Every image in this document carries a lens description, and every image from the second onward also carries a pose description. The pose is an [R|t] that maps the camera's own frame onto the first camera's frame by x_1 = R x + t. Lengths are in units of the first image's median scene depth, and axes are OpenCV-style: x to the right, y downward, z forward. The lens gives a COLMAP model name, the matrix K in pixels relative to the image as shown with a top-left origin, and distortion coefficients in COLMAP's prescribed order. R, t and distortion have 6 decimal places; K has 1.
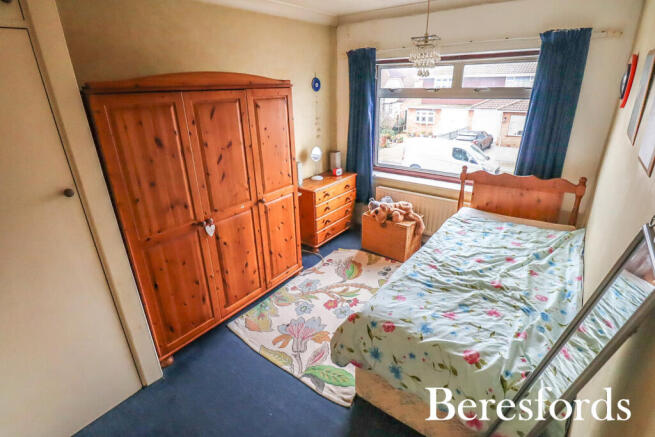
lens RADIAL K [[309.0, 0, 330.7], [0, 309.0, 214.7], [0, 0, 1]] dist [0.001099, -0.011914]
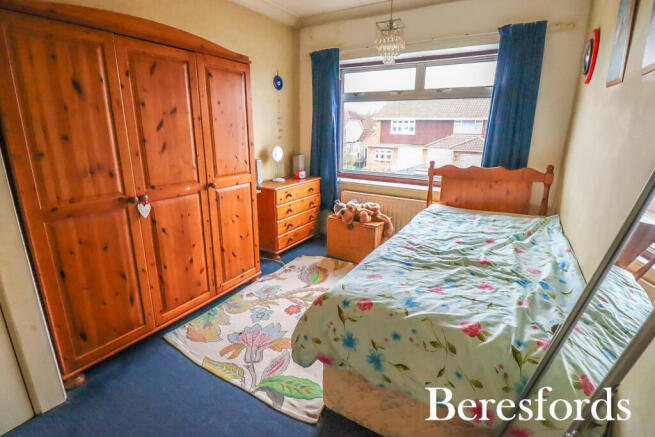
lens RADIAL K [[301.9, 0, 328.5], [0, 301.9, 220.5], [0, 0, 1]] dist [0.000388, -0.011038]
pose [[0.993686, 0.001075, 0.112188, 0.005347], [0.011565, 0.993646, -0.111954, 0.165700], [-0.111595, 0.112545, 0.987360, 0.154963]]
